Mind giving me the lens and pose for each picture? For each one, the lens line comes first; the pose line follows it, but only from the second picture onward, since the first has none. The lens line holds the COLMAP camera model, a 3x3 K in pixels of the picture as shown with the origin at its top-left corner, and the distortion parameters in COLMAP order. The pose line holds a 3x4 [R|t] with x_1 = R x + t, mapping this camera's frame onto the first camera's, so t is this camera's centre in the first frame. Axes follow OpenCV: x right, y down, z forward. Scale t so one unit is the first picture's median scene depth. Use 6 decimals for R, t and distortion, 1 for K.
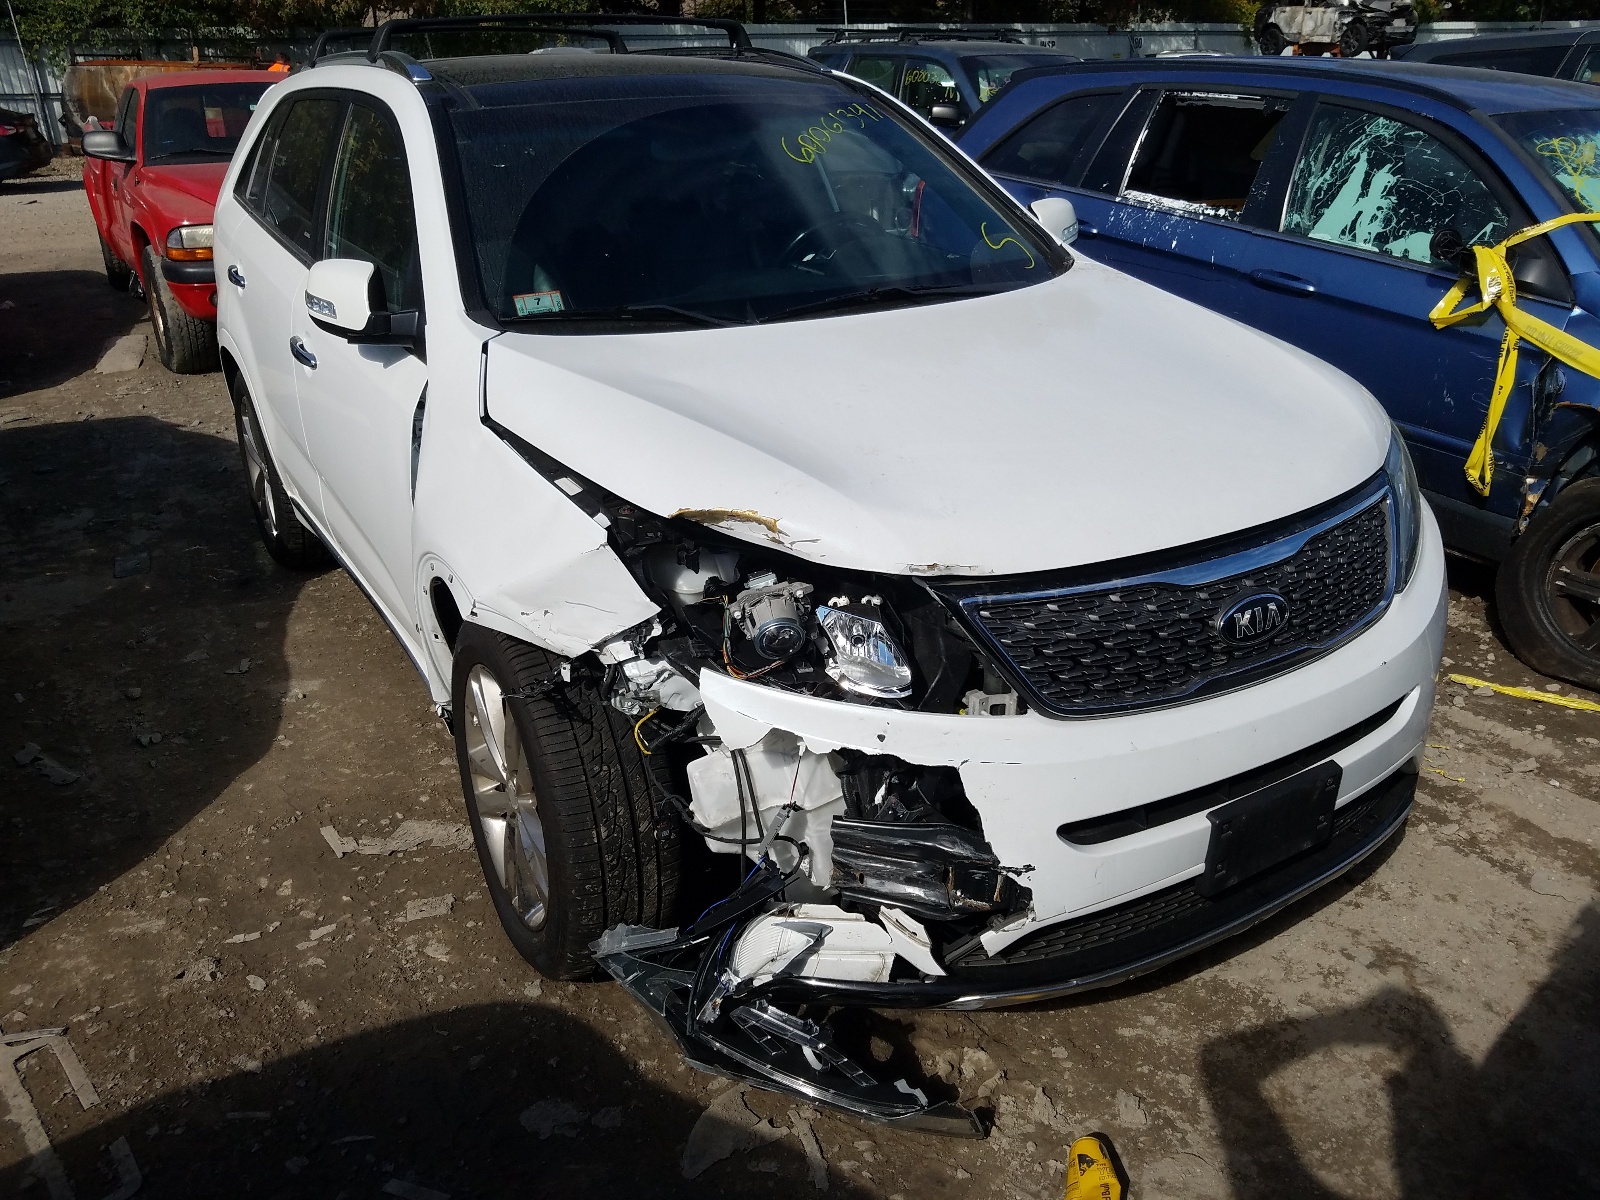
lens RADIAL K [[1278.2, 0, 800.0], [0, 1278.2, 600.0], [0, 0, 1]] dist [0.001257, -0.008400]
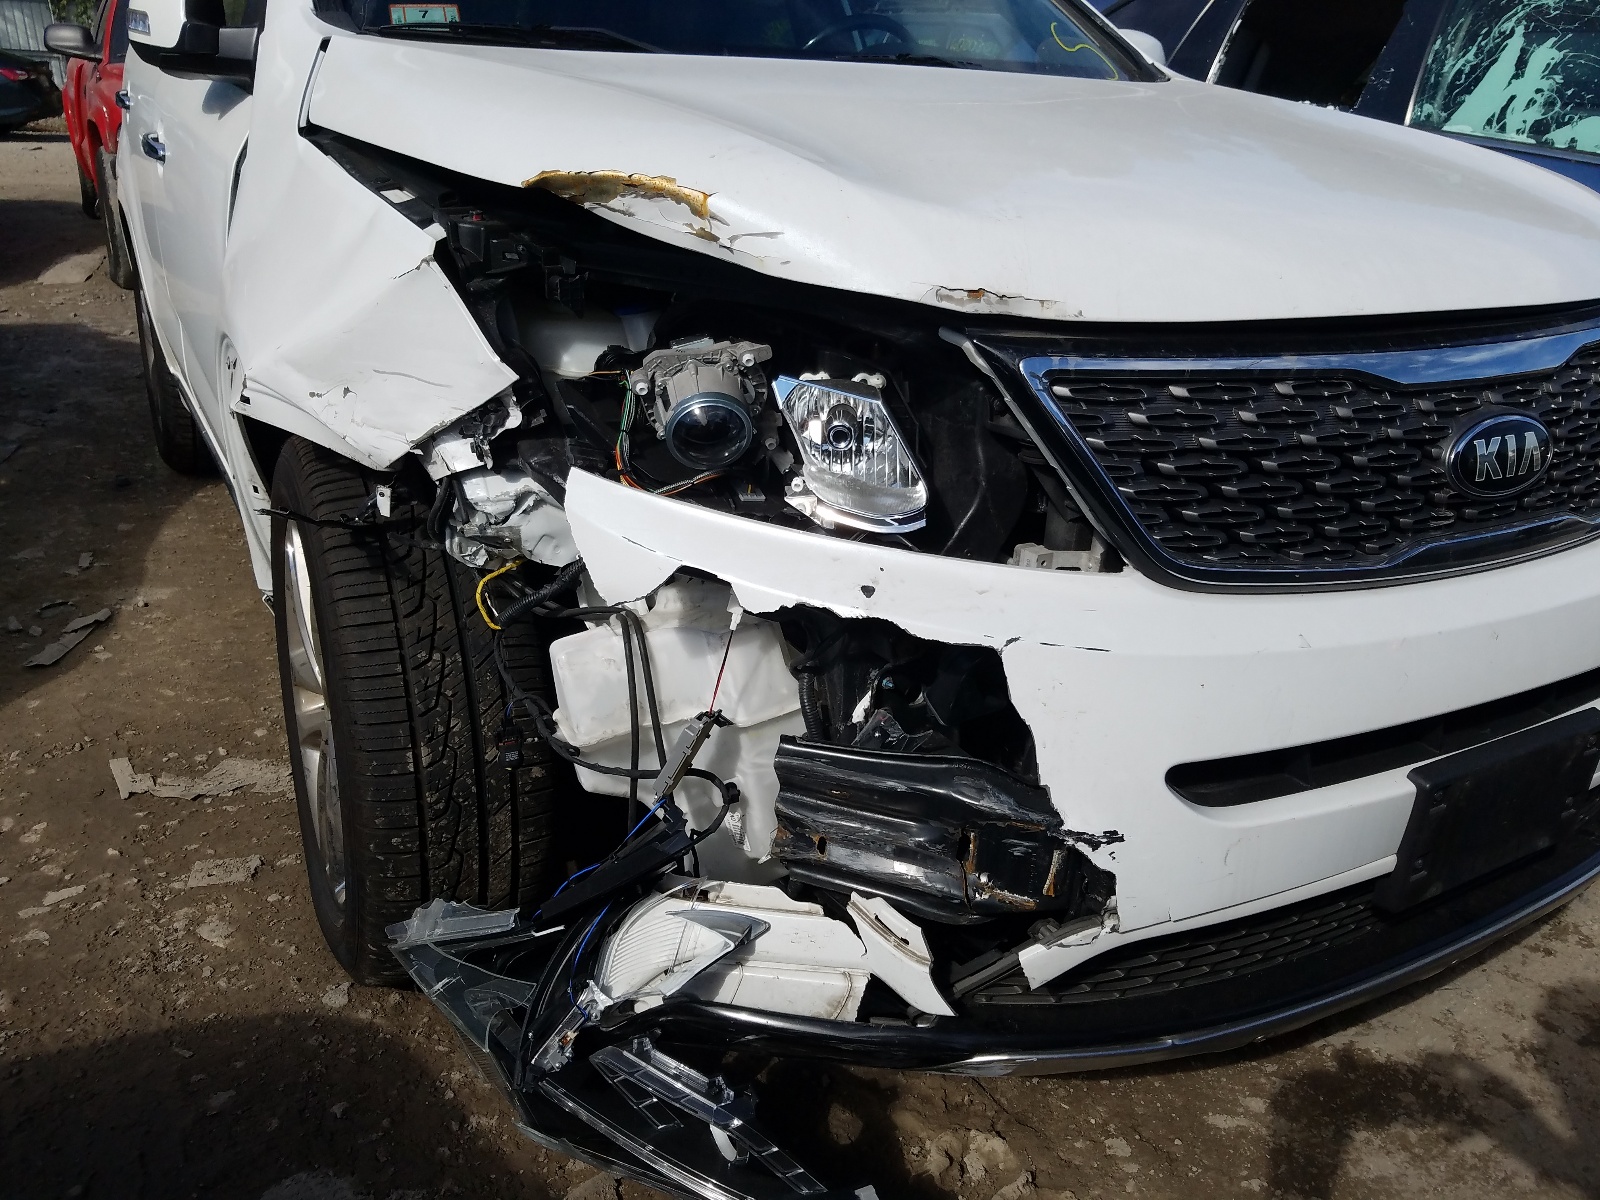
lens RADIAL K [[1319.3, 0, 800.0], [0, 1319.3, 600.0], [0, 0, 1]] dist [-0.003108, -0.000269]
pose [[0.997982, 0.063249, -0.005623, 0.033139], [-0.063309, 0.997931, -0.011203, 0.107785], [0.004903, 0.011536, 0.999921, 0.370284]]
